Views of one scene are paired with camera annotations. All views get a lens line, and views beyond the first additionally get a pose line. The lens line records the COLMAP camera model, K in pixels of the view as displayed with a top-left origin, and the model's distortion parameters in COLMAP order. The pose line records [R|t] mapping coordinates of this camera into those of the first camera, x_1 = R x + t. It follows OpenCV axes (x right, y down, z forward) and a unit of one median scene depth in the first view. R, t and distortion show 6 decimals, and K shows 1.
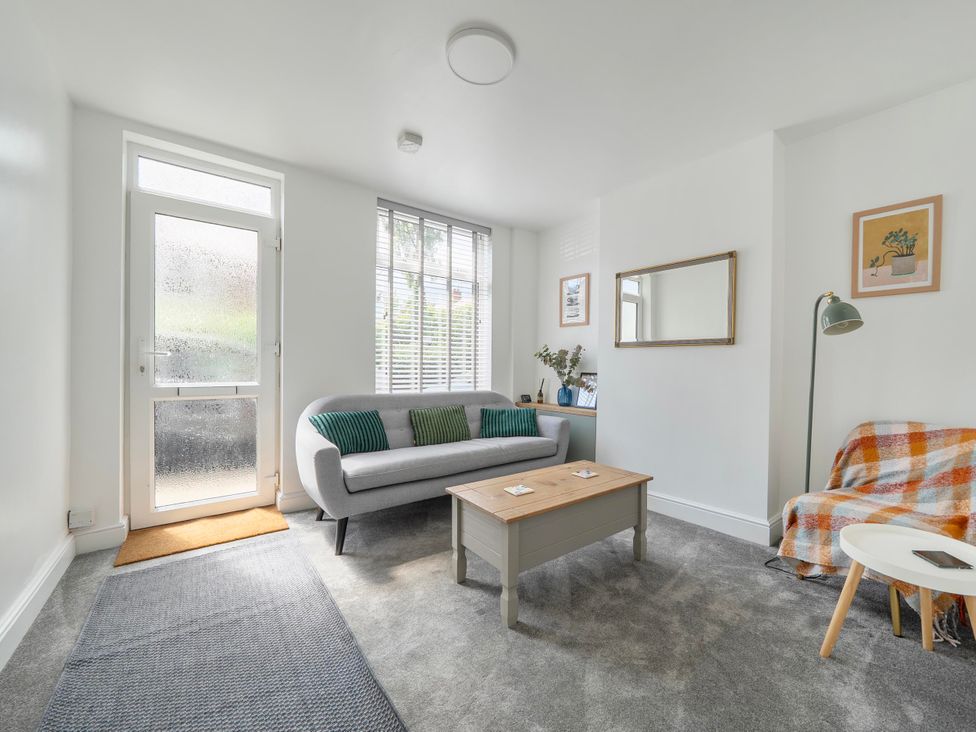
lens RADIAL K [[376.2, 0, 512.1], [0, 376.2, 371.5], [0, 0, 1]] dist [-0.003846, 0.000003]
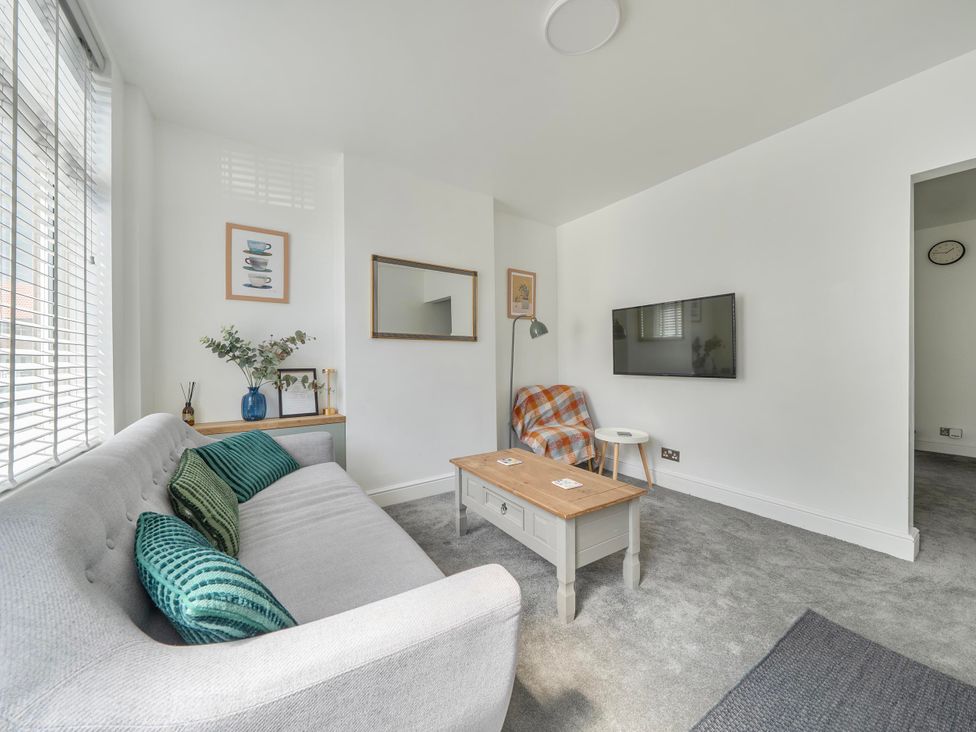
lens RADIAL K [[376.2, 0, 483.3], [0, 376.2, 360.3], [0, 0, 1]] dist [-0.003846, 0.000003]
pose [[0.127910, -0.010291, 0.991732, -0.720814], [0.024211, 0.999681, 0.007251, -0.013705], [-0.991490, 0.023084, 0.128118, 0.796126]]
